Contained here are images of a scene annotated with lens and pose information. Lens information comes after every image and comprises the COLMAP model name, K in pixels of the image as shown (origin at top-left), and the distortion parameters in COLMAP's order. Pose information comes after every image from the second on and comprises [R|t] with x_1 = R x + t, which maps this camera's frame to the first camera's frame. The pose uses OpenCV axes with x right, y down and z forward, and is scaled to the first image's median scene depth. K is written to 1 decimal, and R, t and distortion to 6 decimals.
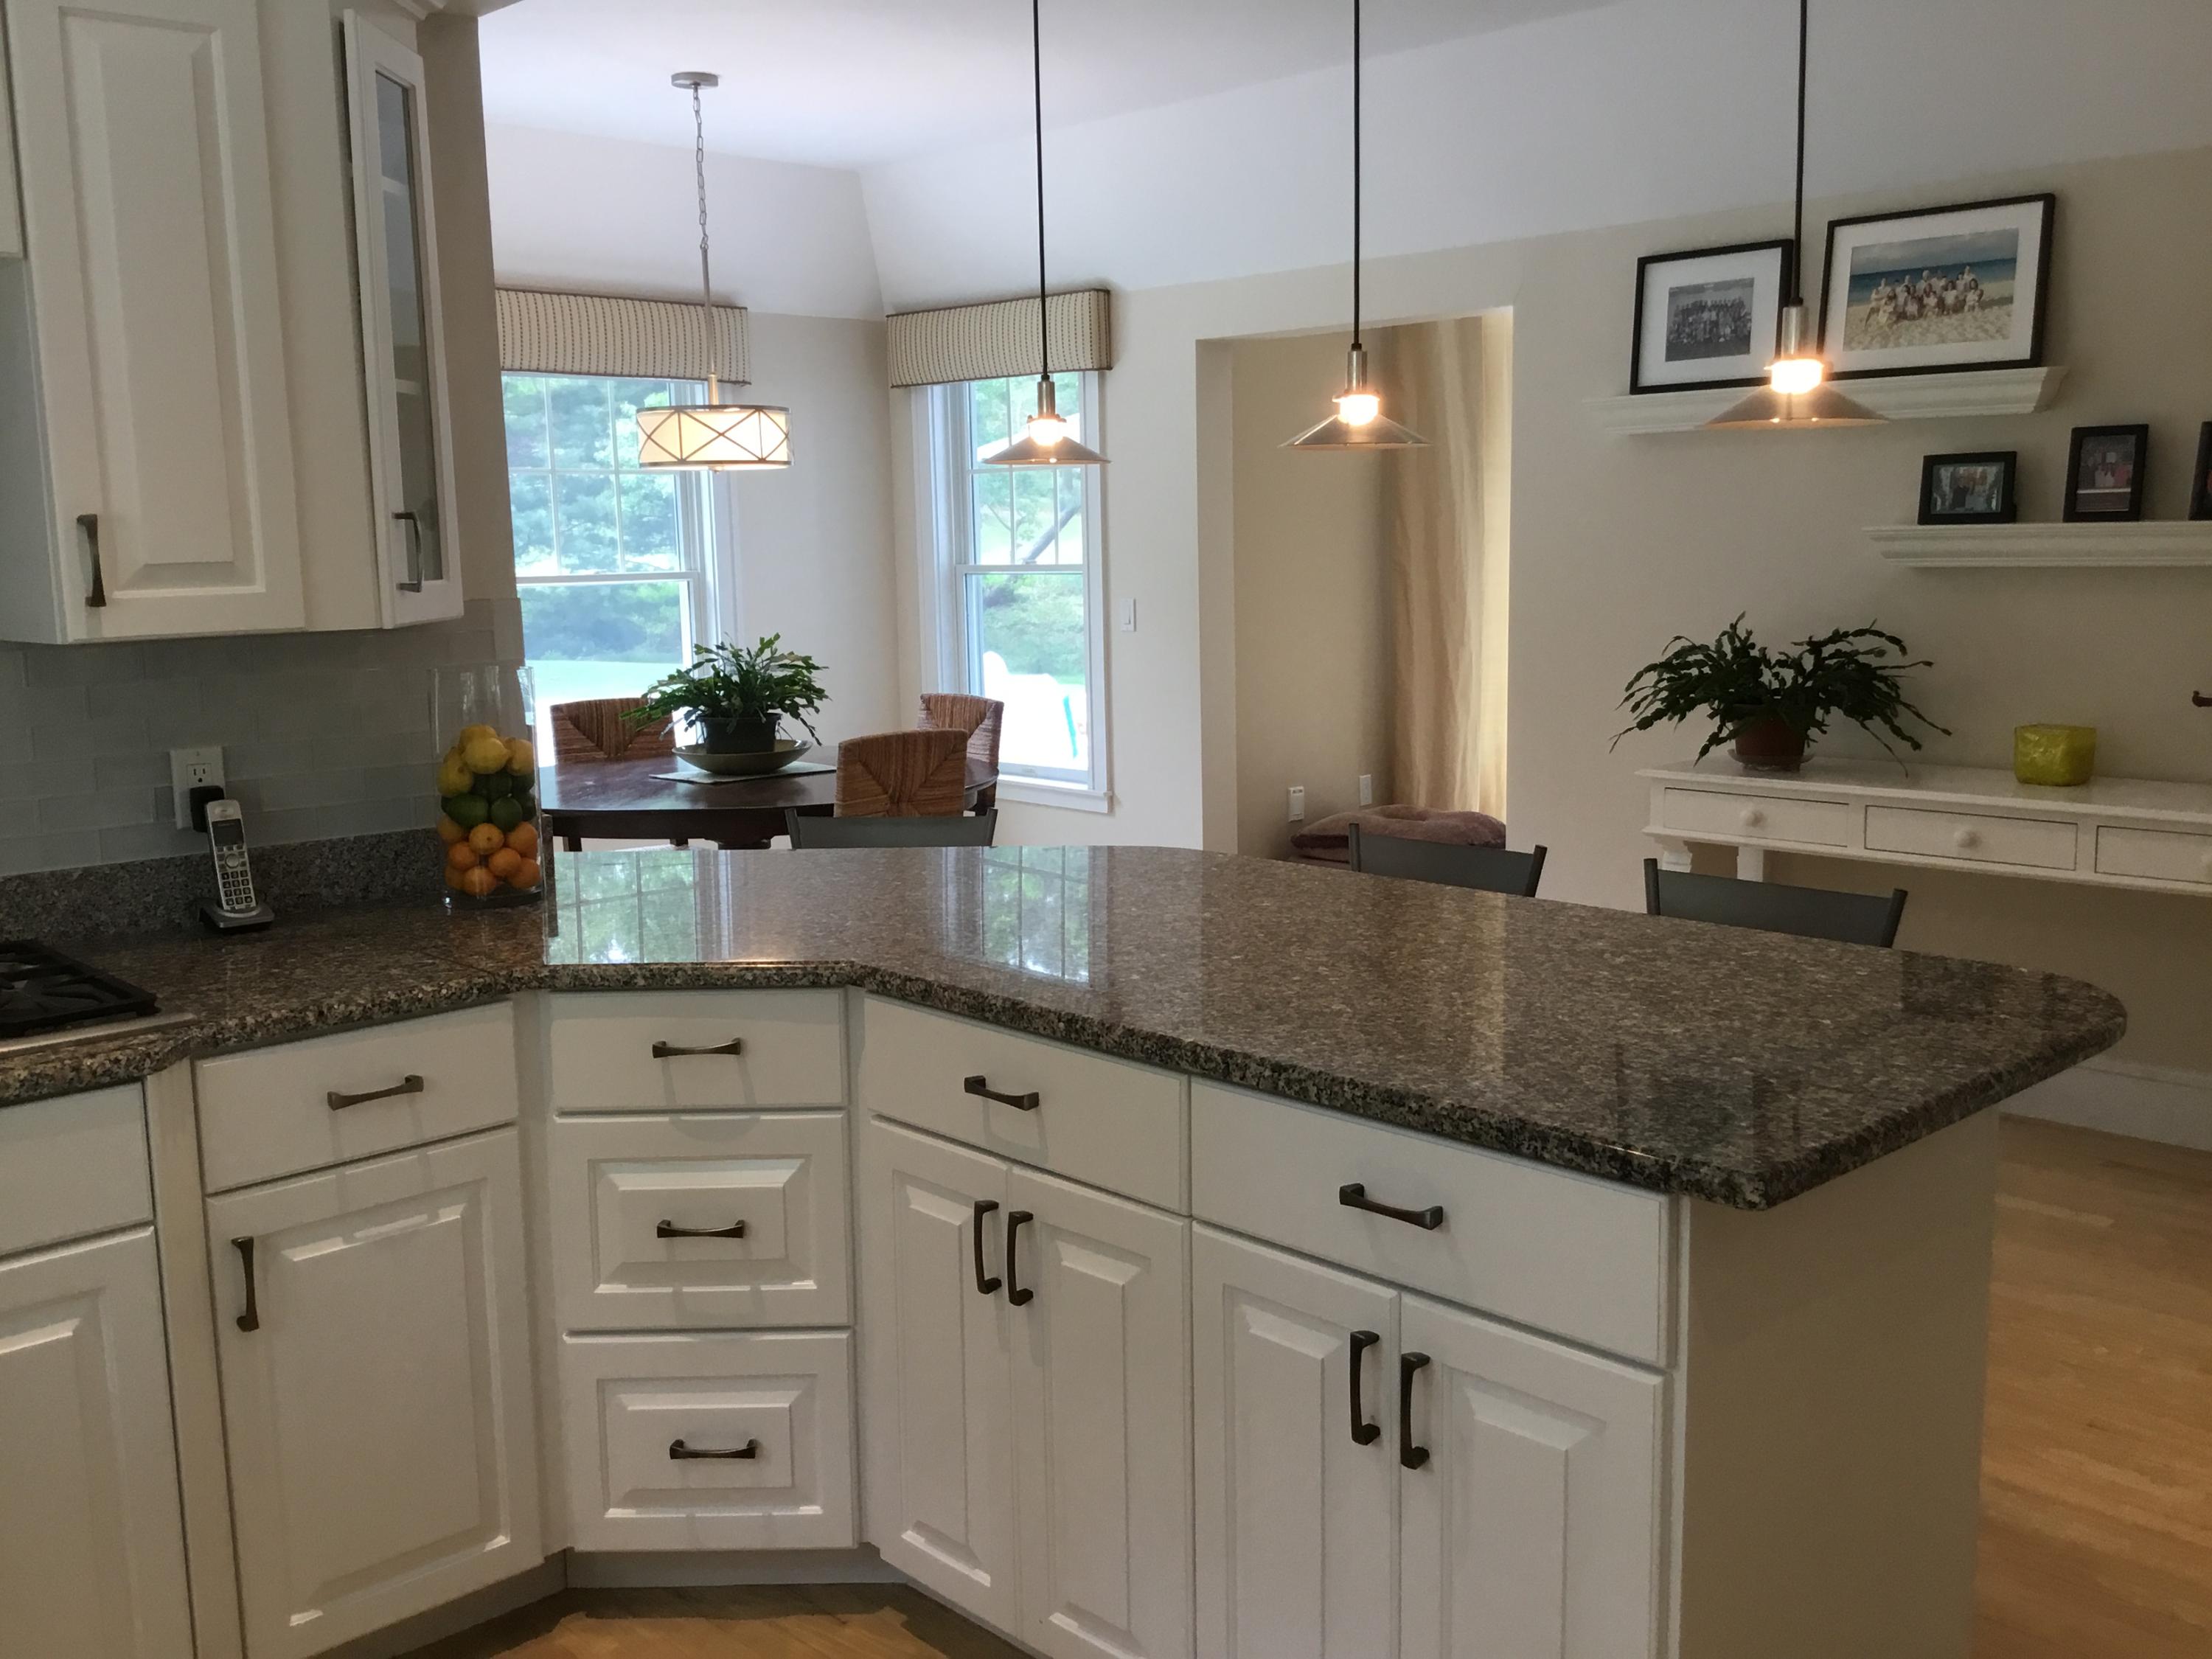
lens RADIAL K [[2023.2, 0, 1110.3], [0, 2023.2, 822.9], [0, 0, 1]] dist [0.123012, -0.253412]
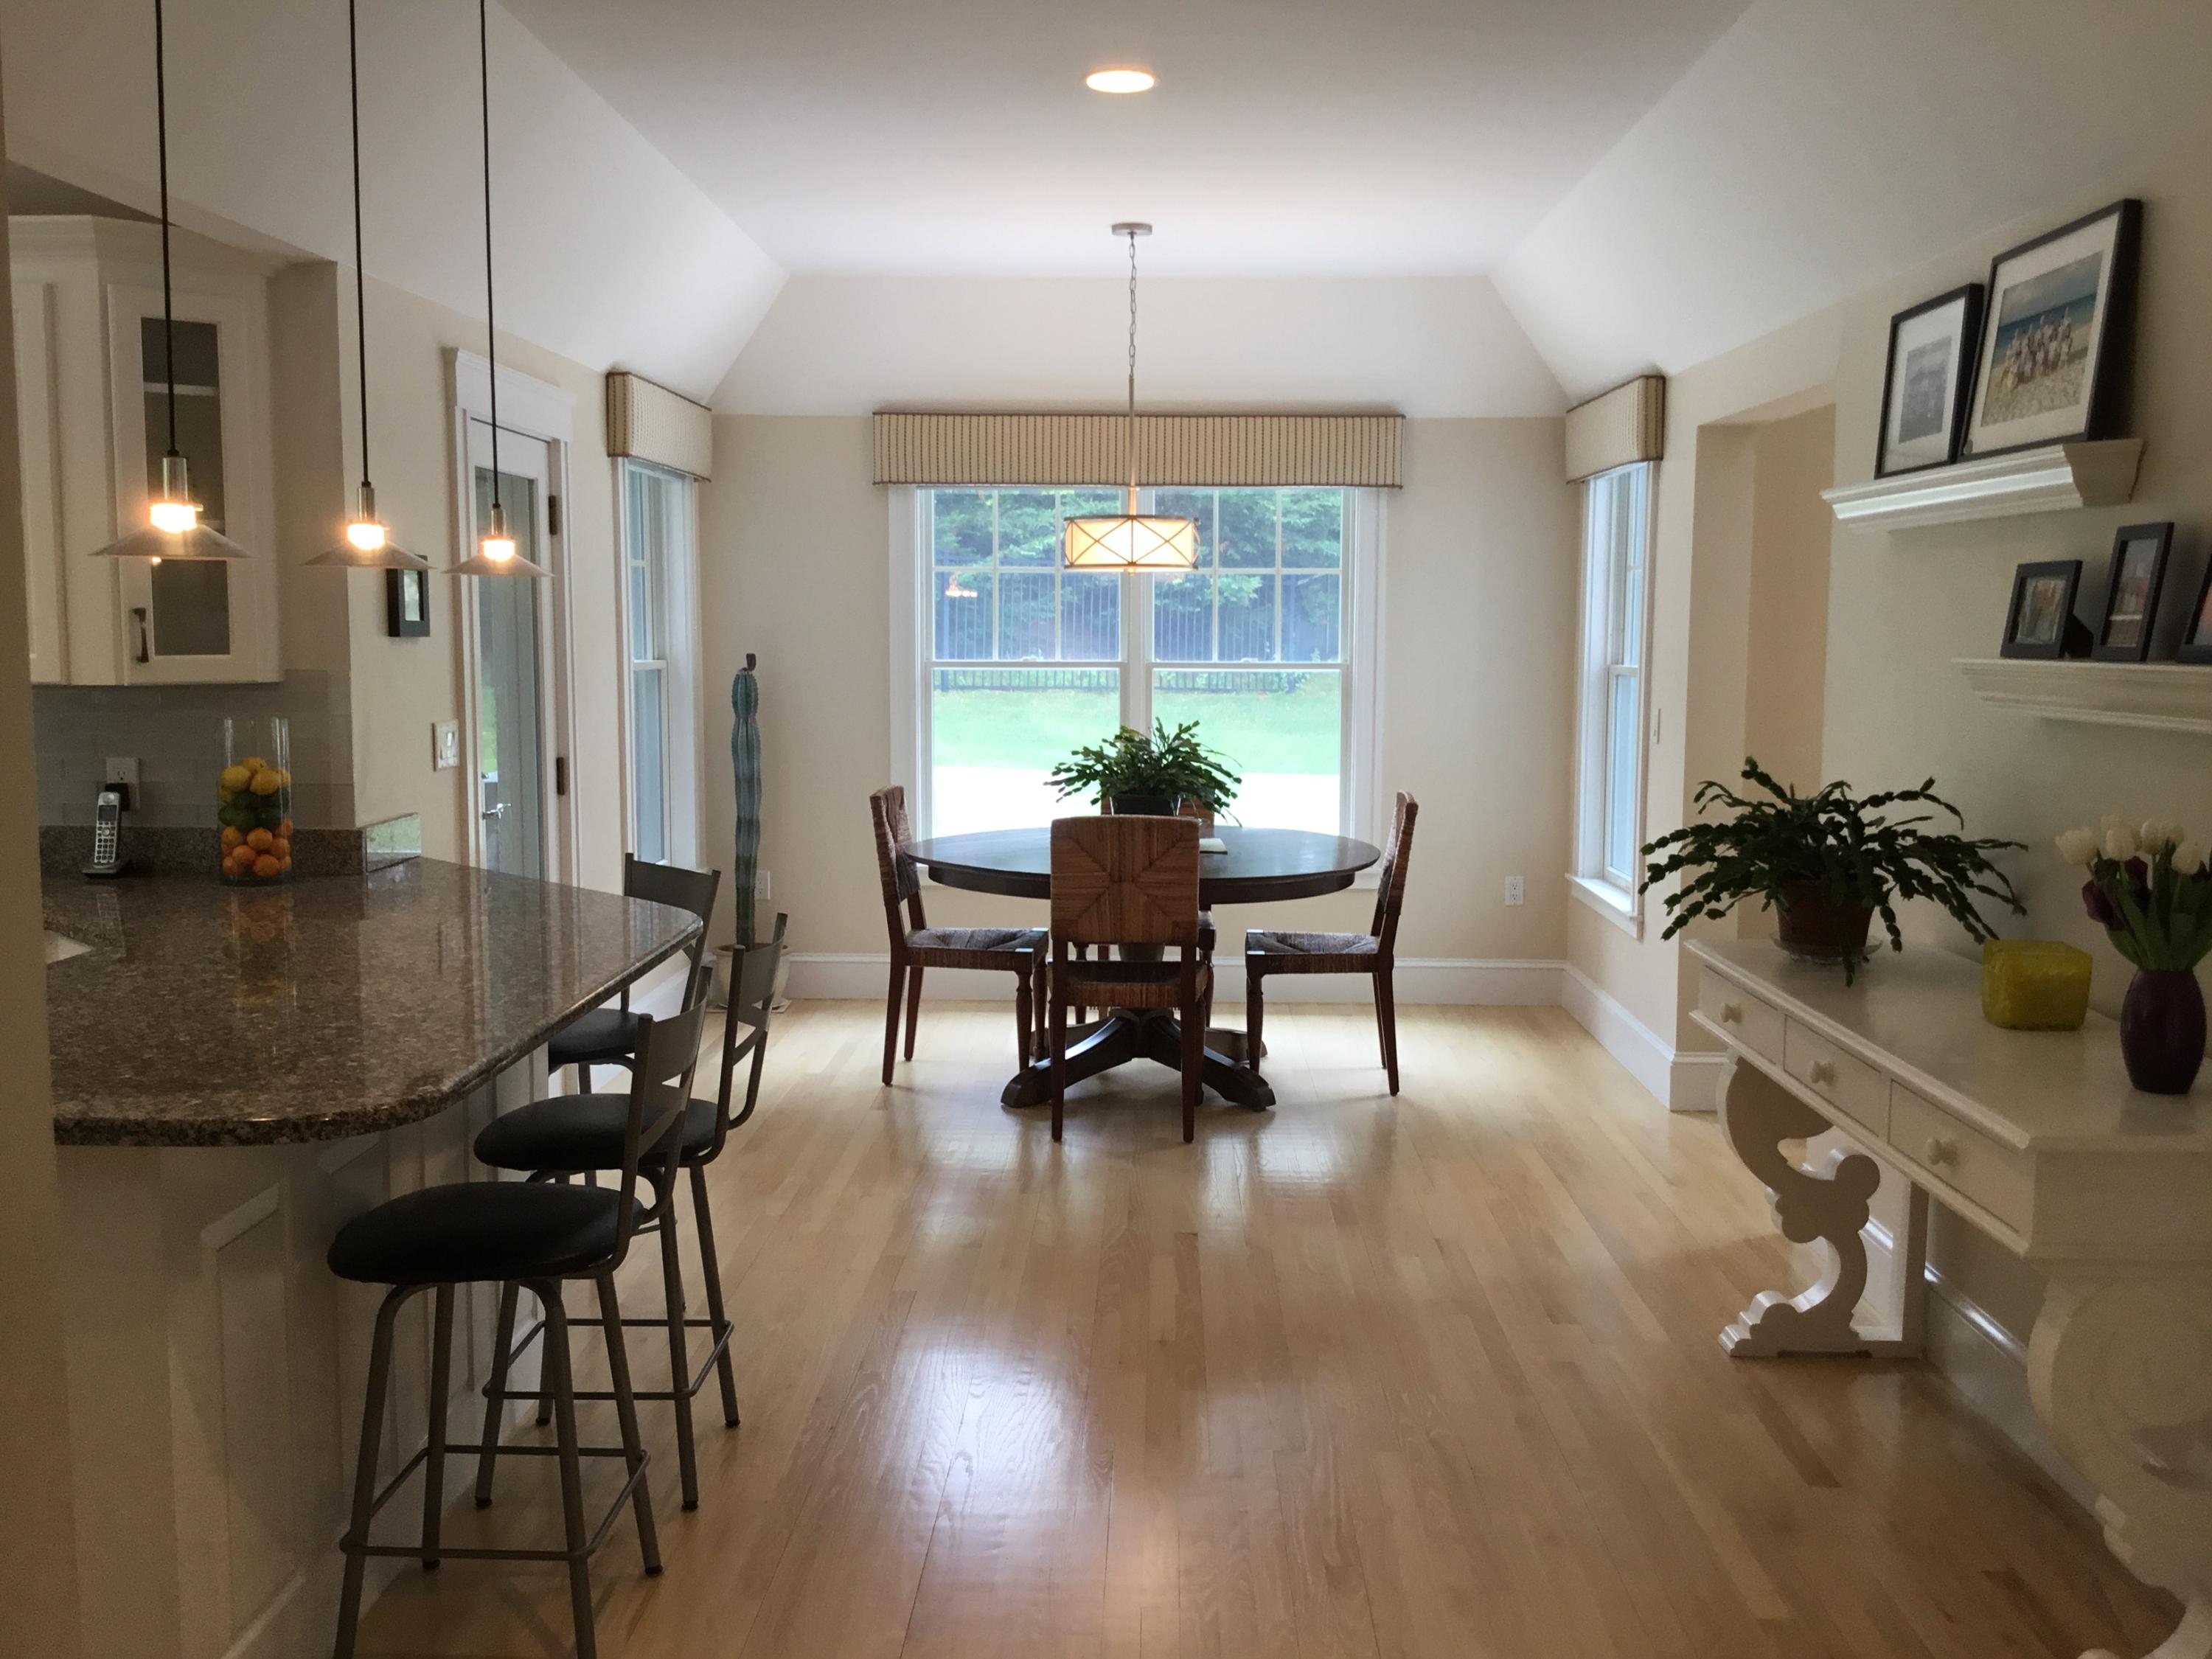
lens RADIAL K [[2023.2, 0, 1110.3], [0, 2023.2, 822.9], [0, 0, 1]] dist [0.123012, -0.253412]
pose [[0.702226, 0.092137, -0.705967, 0.694759], [-0.119955, 0.992726, 0.010243, -0.055052], [0.701776, 0.077492, 0.708171, 0.254638]]
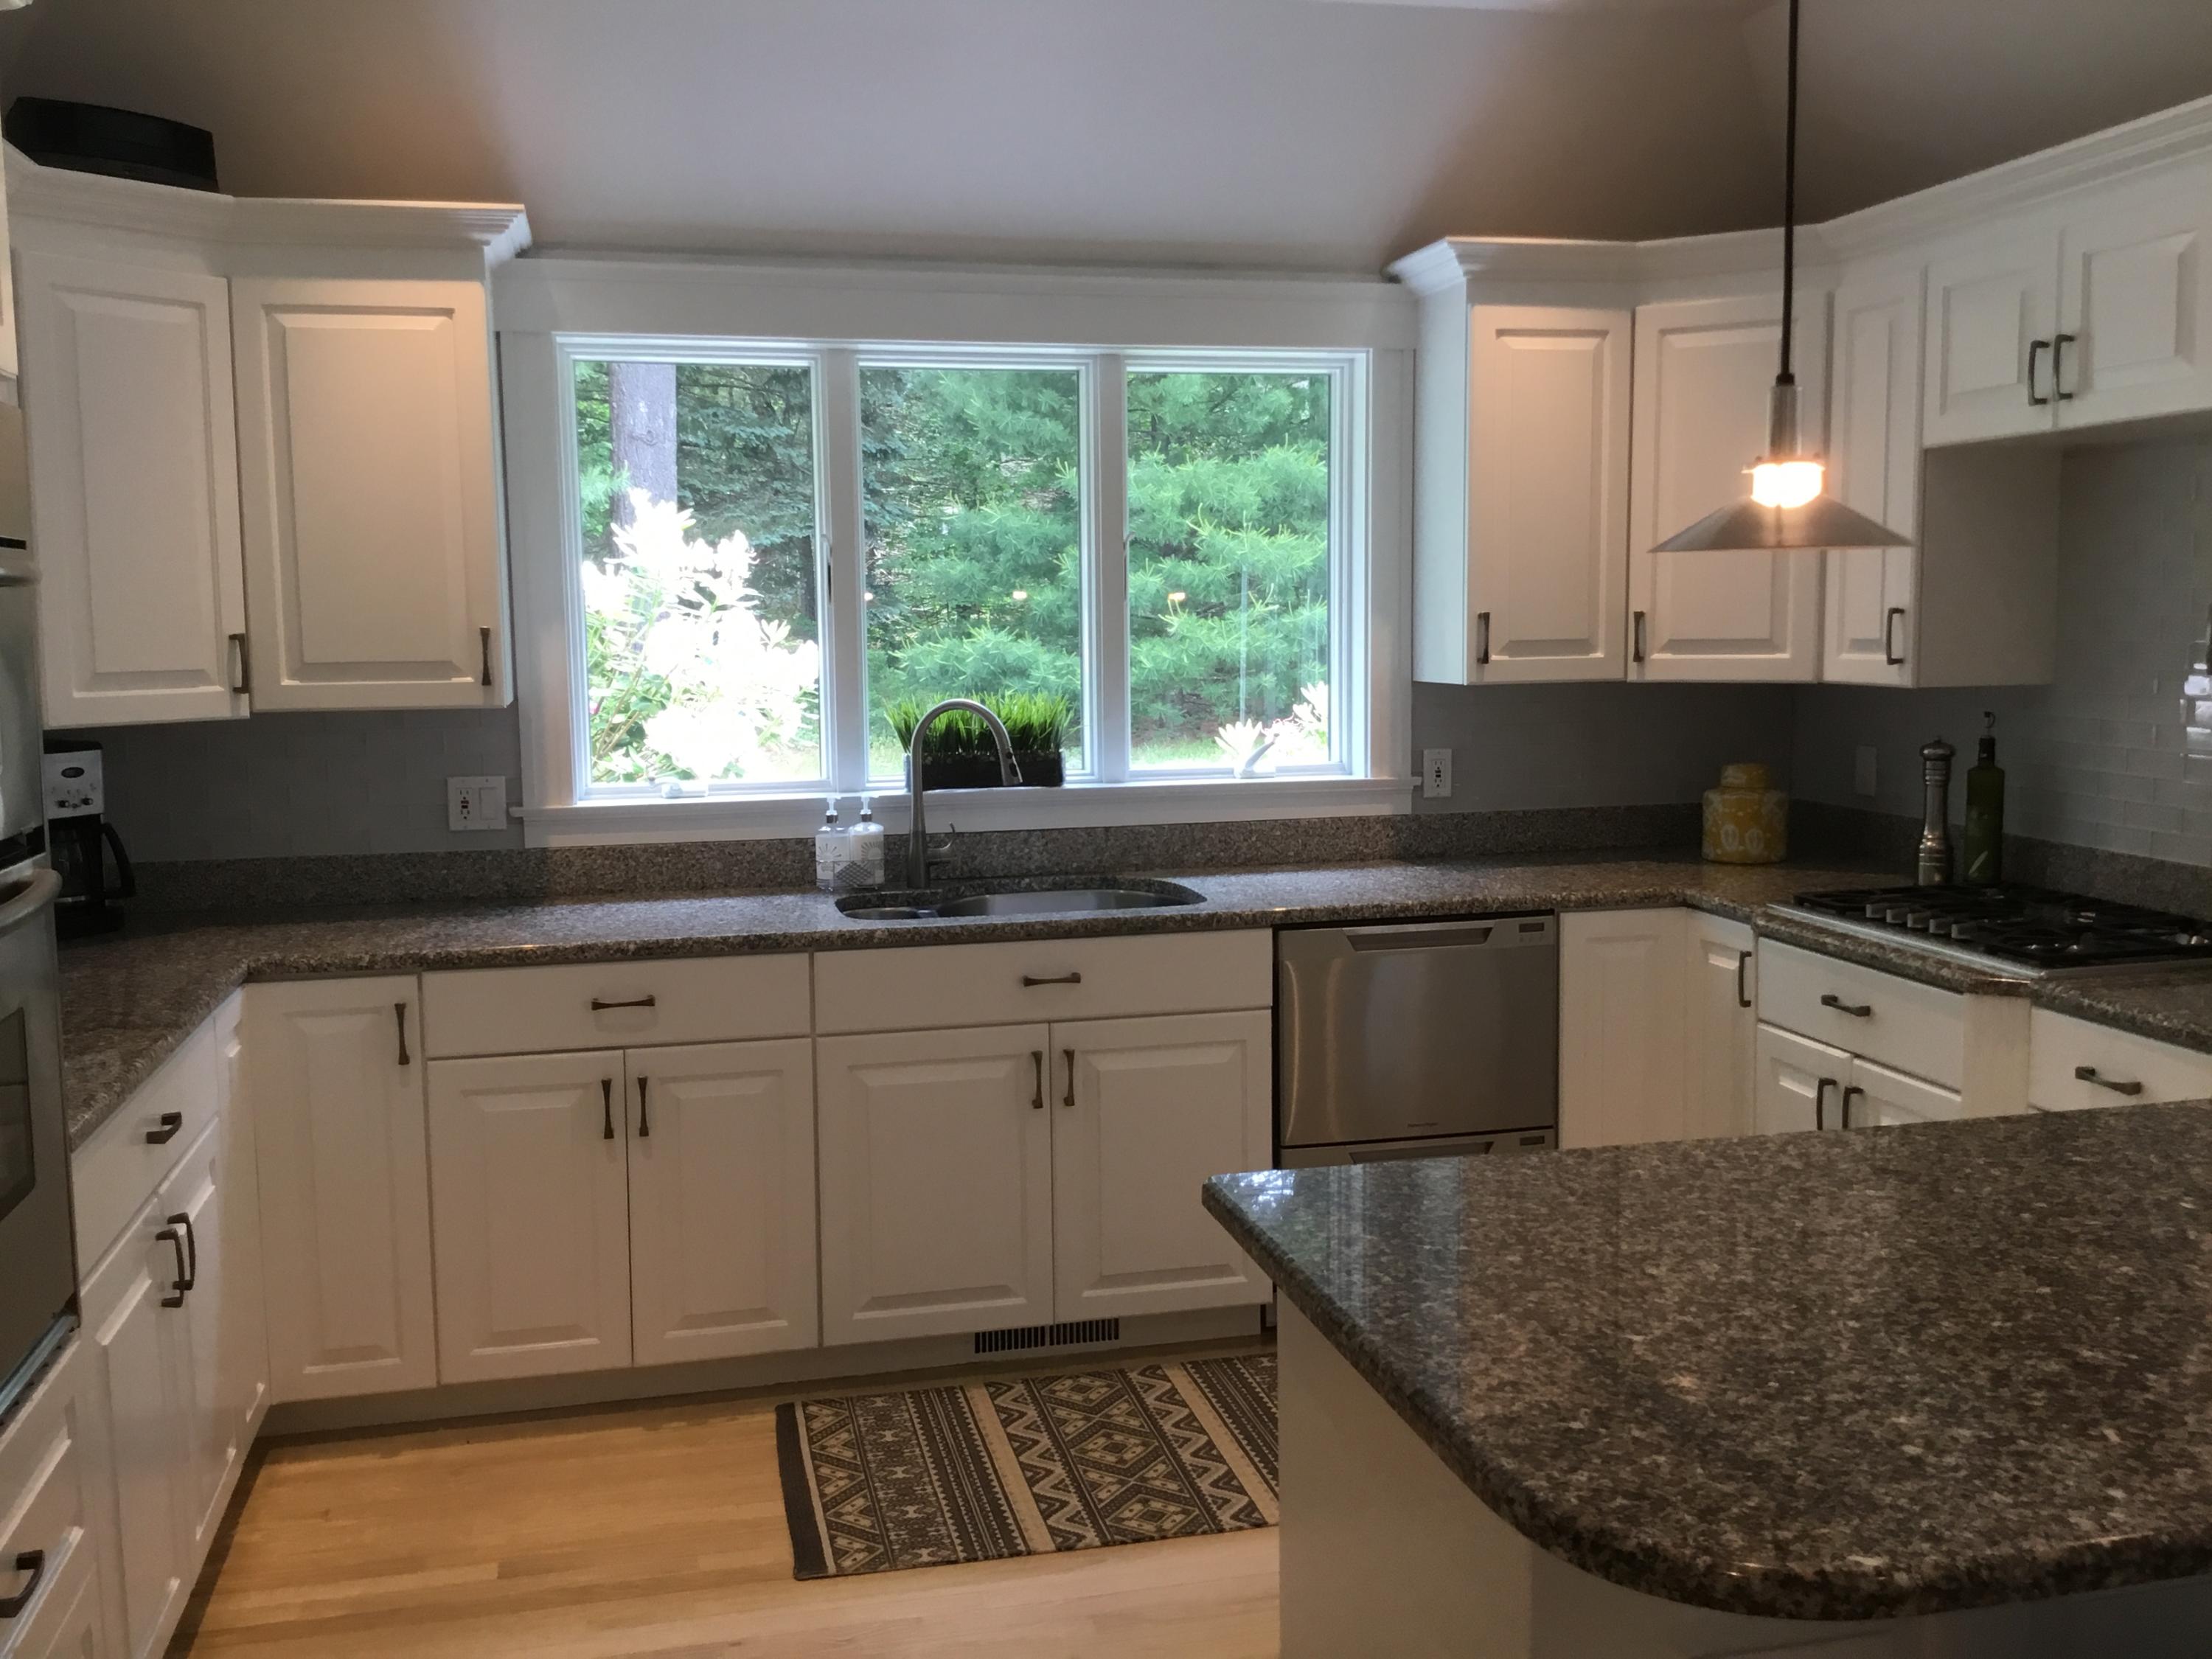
lens RADIAL K [[2023.2, 0, 1110.3], [0, 2023.2, 822.9], [0, 0, 1]] dist [0.123012, -0.253412]
pose [[-0.509929, 0.117488, -0.852156, 0.488524], [-0.103510, 0.975051, 0.196372, -0.099335], [0.853966, 0.188342, -0.485045, 0.530309]]
